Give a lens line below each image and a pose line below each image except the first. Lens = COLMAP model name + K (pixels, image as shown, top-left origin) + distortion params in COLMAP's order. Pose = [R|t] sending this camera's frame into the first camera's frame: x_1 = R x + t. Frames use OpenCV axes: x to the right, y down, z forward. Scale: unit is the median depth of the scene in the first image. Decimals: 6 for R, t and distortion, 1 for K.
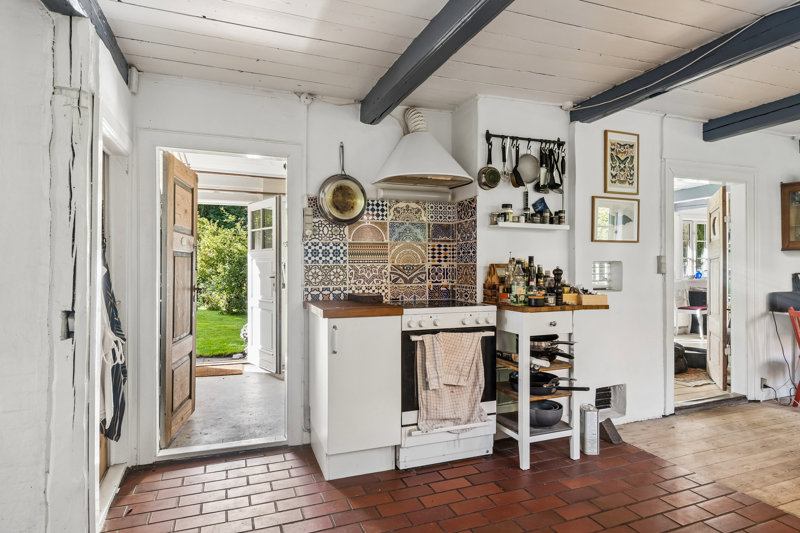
lens RADIAL K [[457.1, 0, 401.7], [0, 457.1, 262.6], [0, 0, 1]] dist [-0.003625, 0.000204]
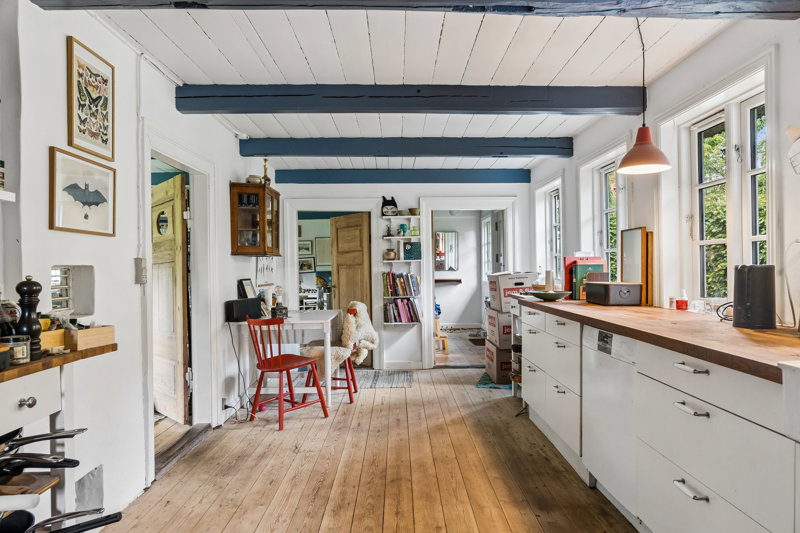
lens RADIAL K [[506.1, 0, 402.4], [0, 506.1, 272.2], [0, 0, 1]] dist [0.004907, -0.001969]
pose [[0.355065, -0.009059, 0.934798, -0.002773], [0.003734, 0.999959, 0.008272, 0.001860], [-0.934834, 0.000554, 0.355085, 0.382910]]
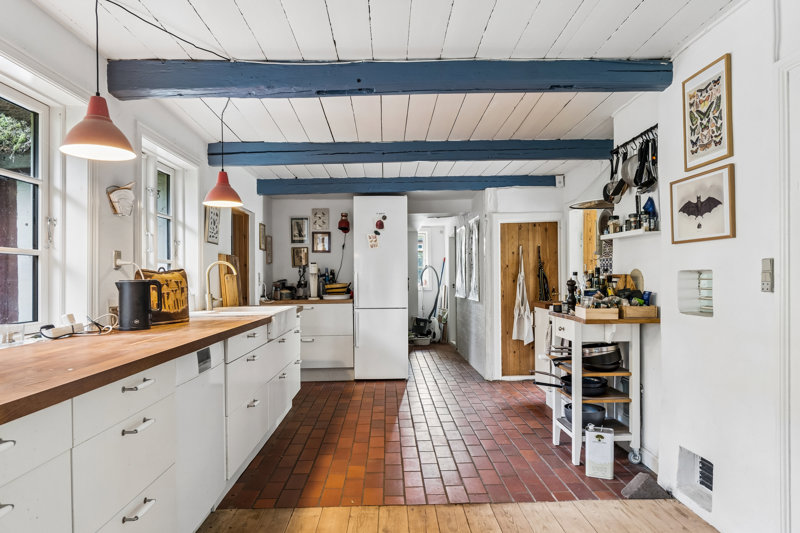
lens RADIAL K [[524.9, 0, 398.4], [0, 524.9, 271.8], [0, 0, 1]] dist [0.002839, 0.000748]
pose [[-0.315843, -0.002248, -0.948809, 1.338672], [0.021929, 0.999713, -0.009668, -0.002399], [0.948558, -0.023860, -0.315703, 0.830356]]
